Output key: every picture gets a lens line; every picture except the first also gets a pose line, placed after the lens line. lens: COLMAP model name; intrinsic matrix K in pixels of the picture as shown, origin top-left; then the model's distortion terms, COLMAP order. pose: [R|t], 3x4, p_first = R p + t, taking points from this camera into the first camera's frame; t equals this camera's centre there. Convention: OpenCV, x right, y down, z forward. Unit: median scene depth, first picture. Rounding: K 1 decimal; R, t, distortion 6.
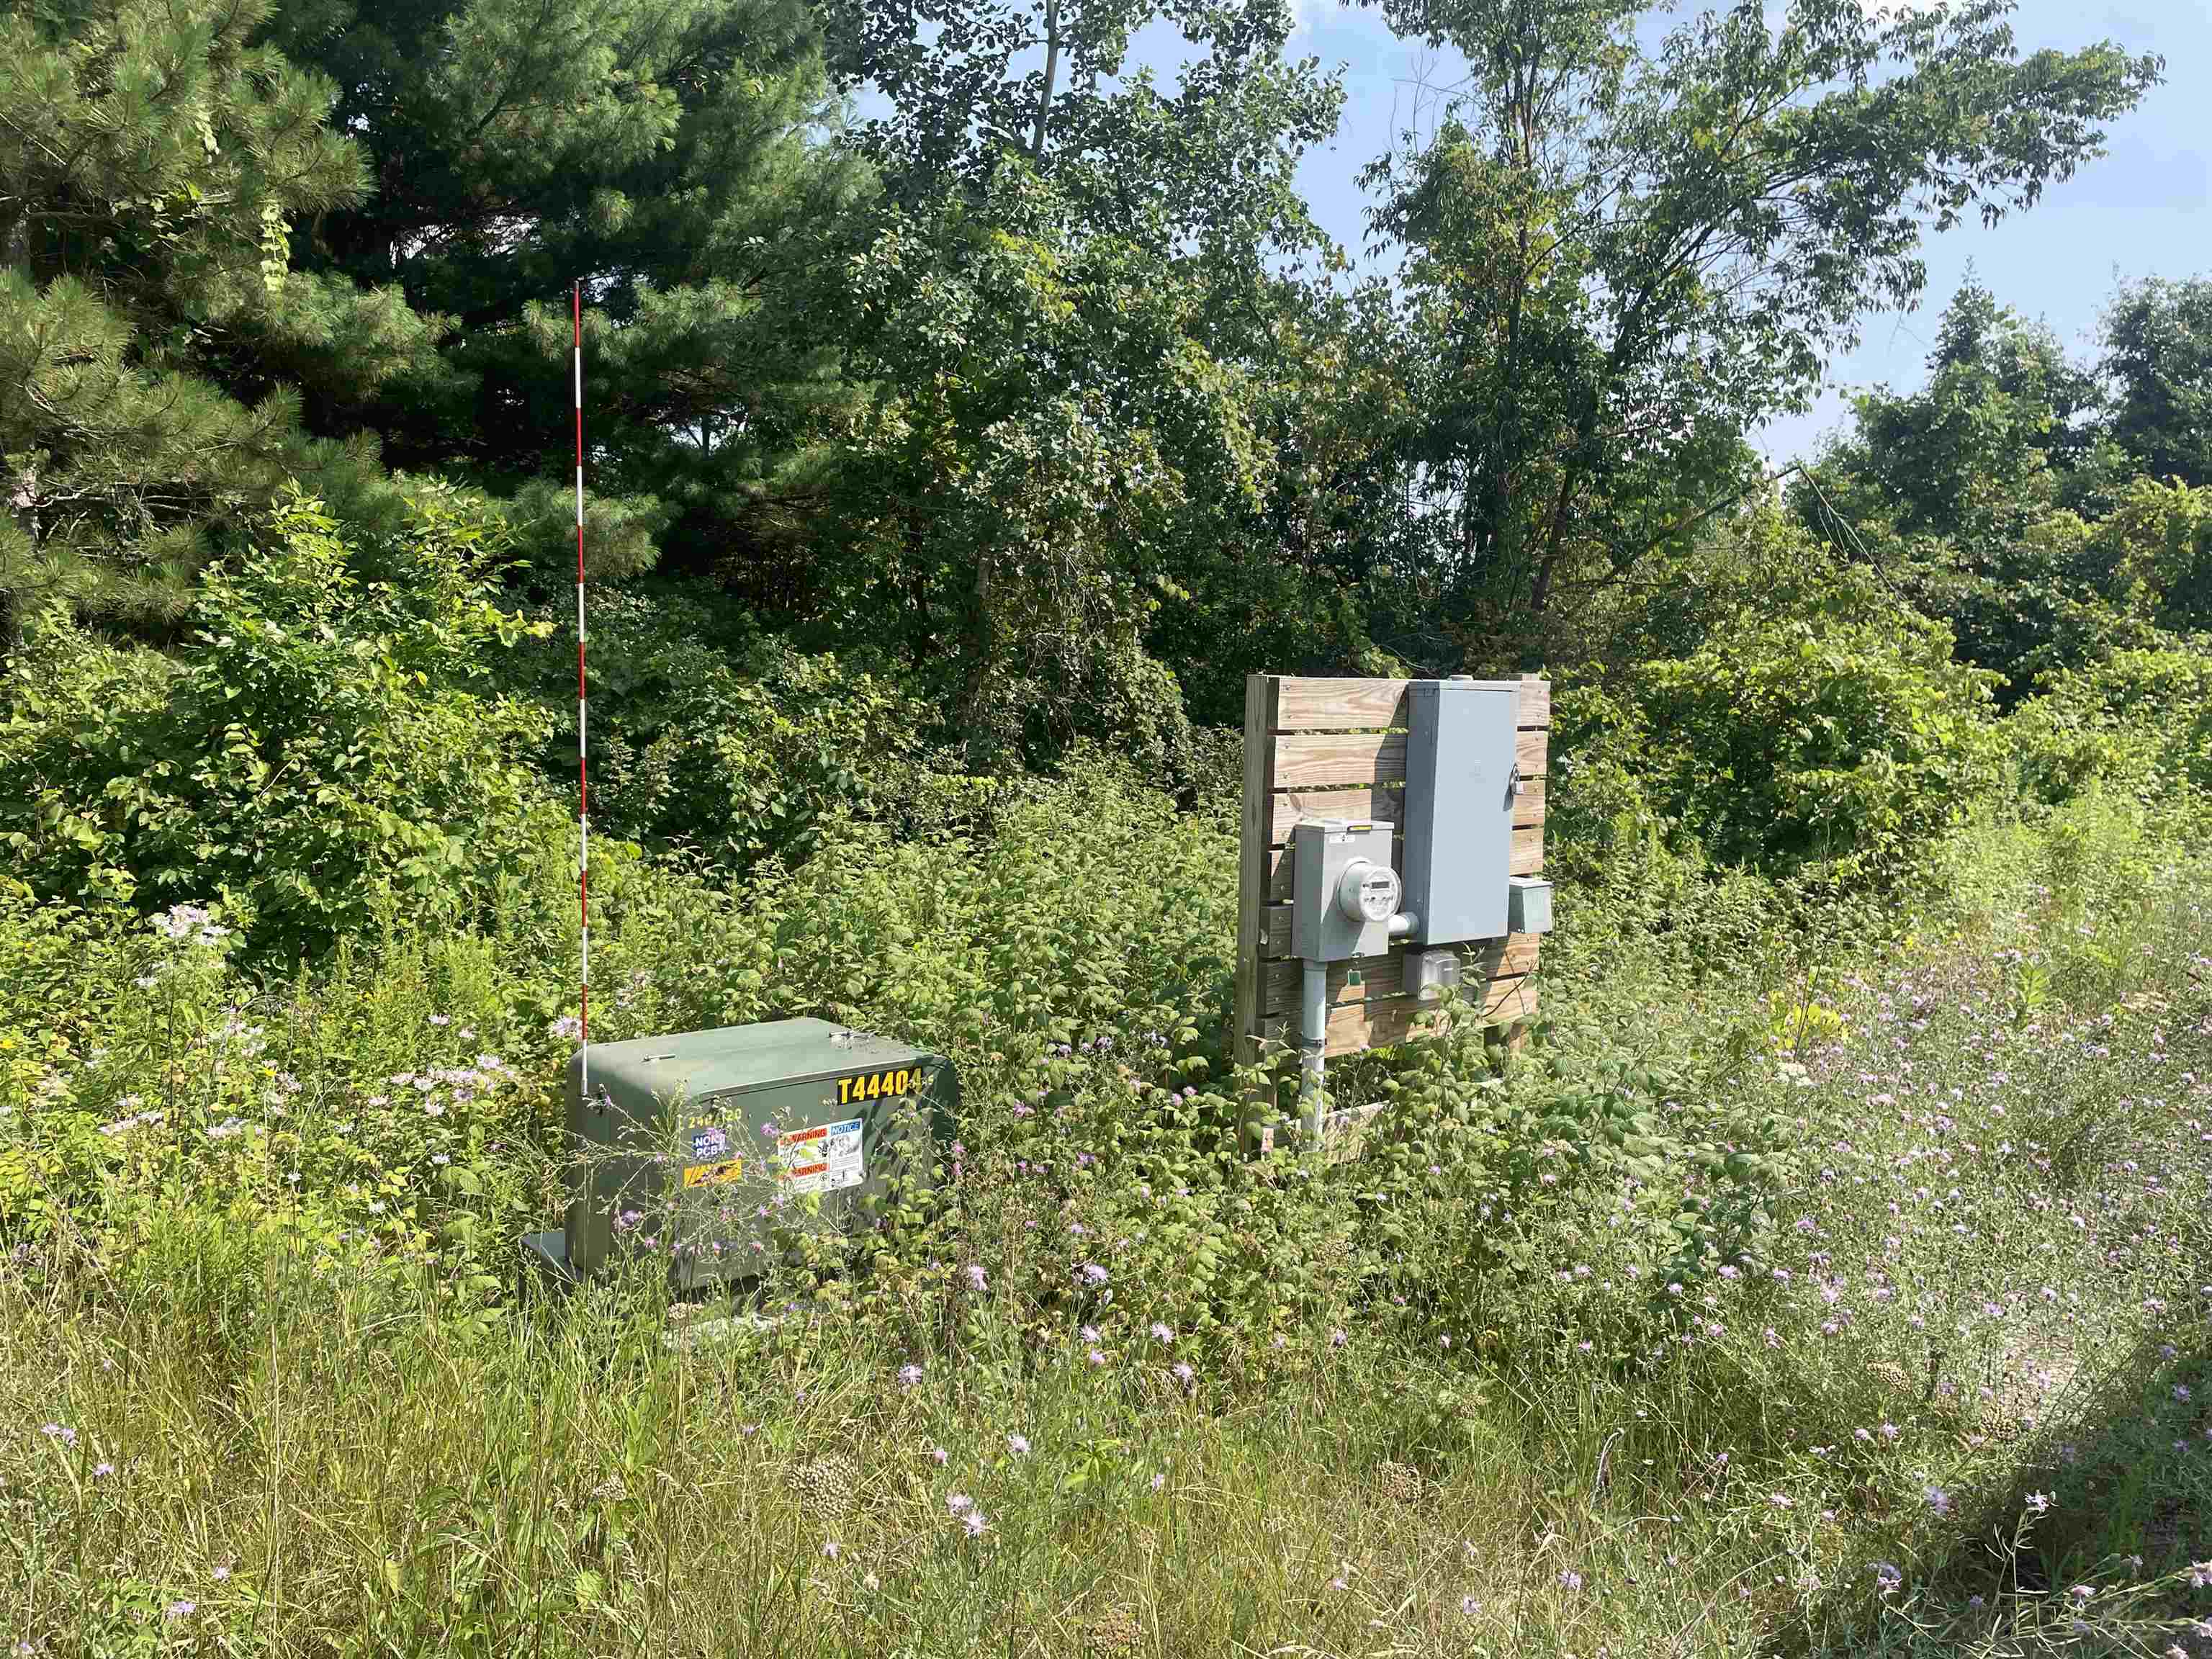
lens RADIAL K [[1674.8, 0, 1105.8], [0, 1674.8, 830.1], [0, 0, 1]] dist [-0.001038, -0.000206]
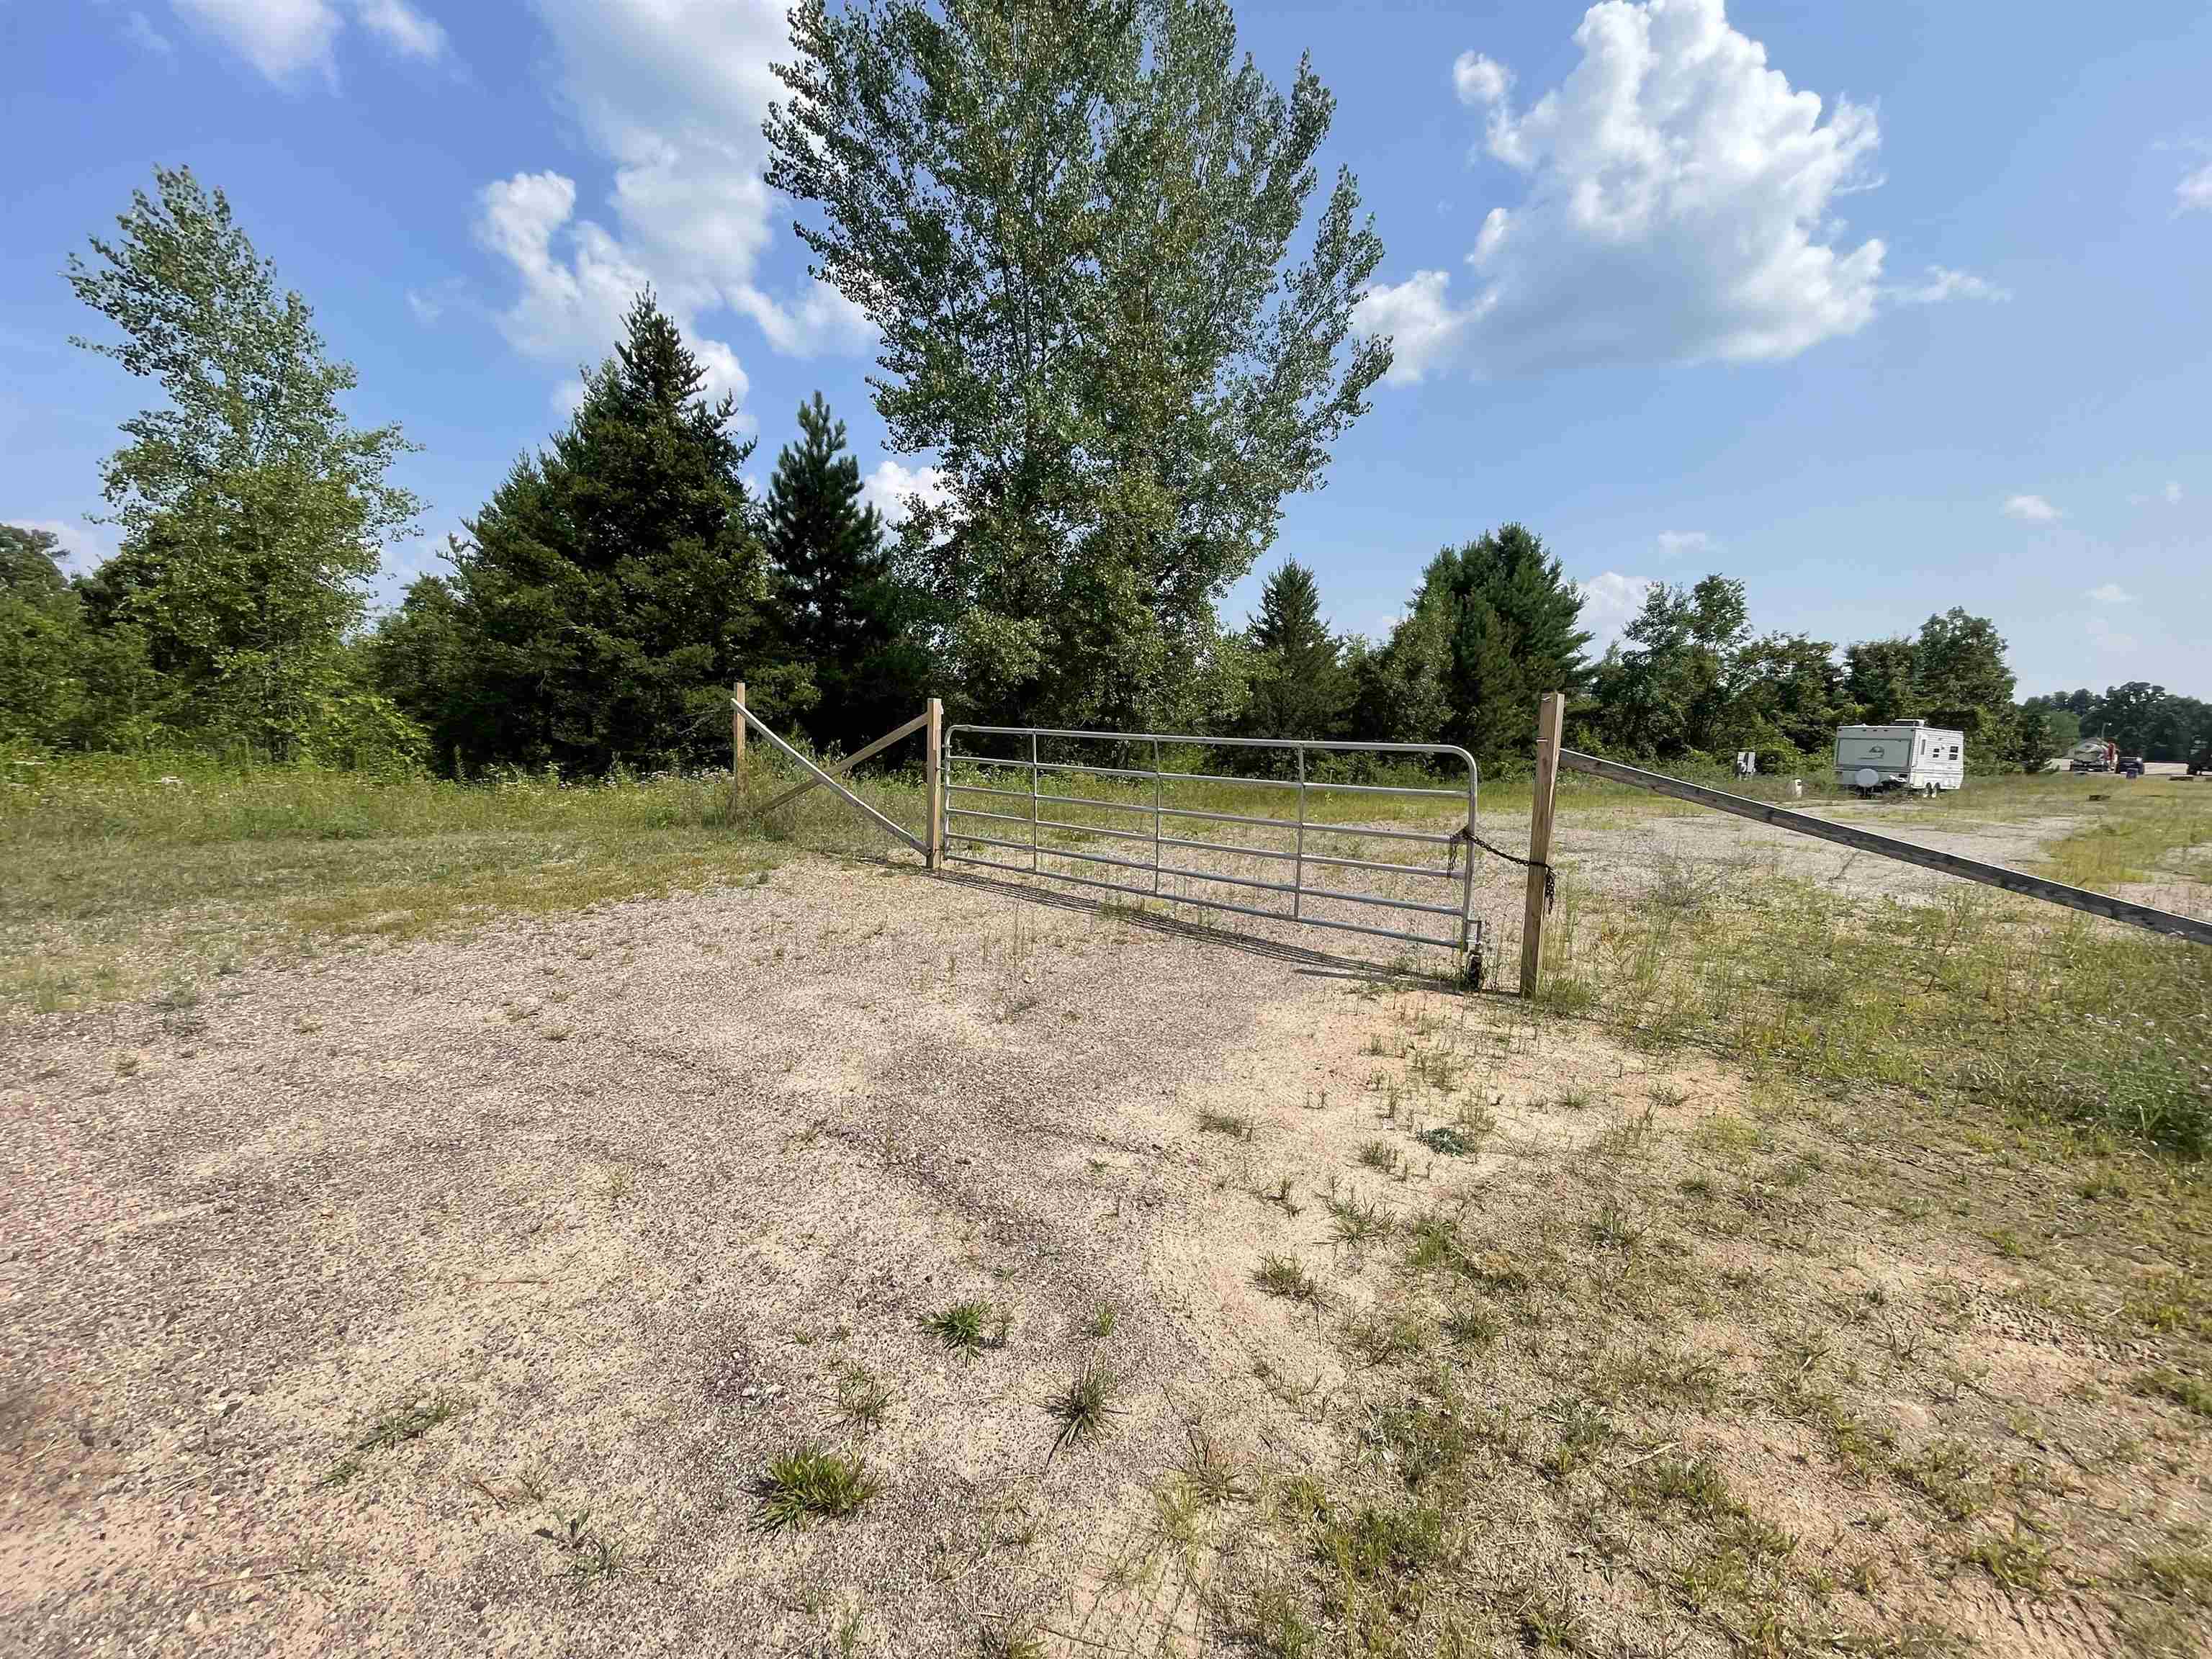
lens RADIAL K [[888.0, 0, 1105.5], [0, 888.0, 831.2], [0, 0, 1]] dist [0.000105, 0.000005]
pose [[0.978969, 0.011031, -0.203712, -0.696621], [-0.009750, 0.999926, 0.007295, 0.110840], [0.203777, -0.005155, 0.979004, -1.460432]]
